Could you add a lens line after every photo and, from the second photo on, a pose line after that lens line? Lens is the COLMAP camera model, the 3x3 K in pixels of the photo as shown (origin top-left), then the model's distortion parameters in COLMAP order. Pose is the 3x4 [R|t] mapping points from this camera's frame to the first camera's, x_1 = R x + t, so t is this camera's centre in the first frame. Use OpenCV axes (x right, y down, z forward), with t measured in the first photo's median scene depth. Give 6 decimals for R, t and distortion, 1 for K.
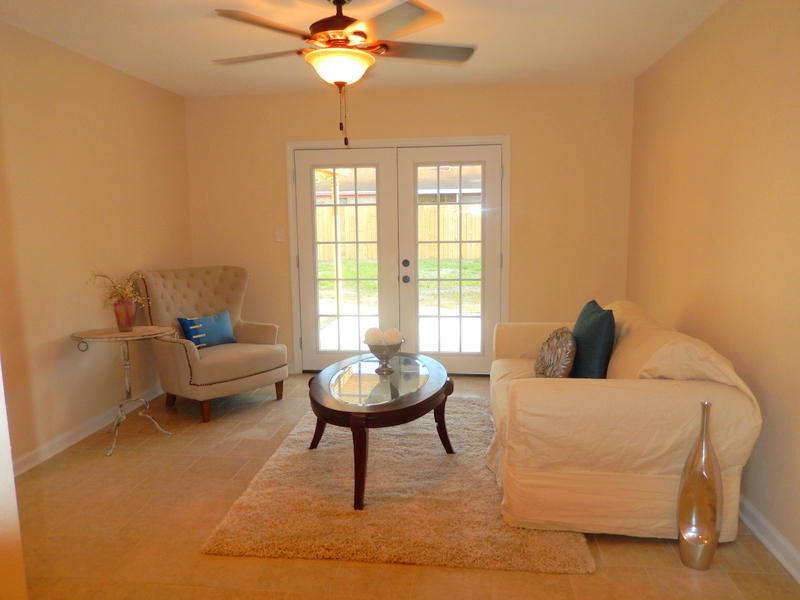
lens RADIAL K [[613.2, 0, 396.9], [0, 613.2, 302.0], [0, 0, 1]] dist [0.001634, -0.003270]
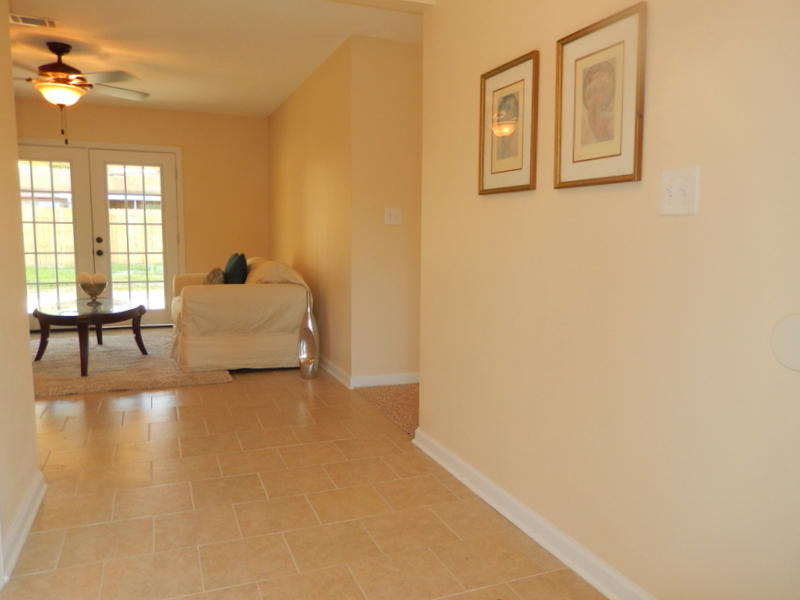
lens RADIAL K [[613.2, 0, 404.2], [0, 613.2, 298.2], [0, 0, 1]] dist [0.001634, -0.003270]
pose [[0.873261, -0.031564, 0.486229, -0.095216], [0.045233, 0.998842, -0.016396, 0.183276], [-0.485148, 0.036311, 0.873678, -0.701507]]
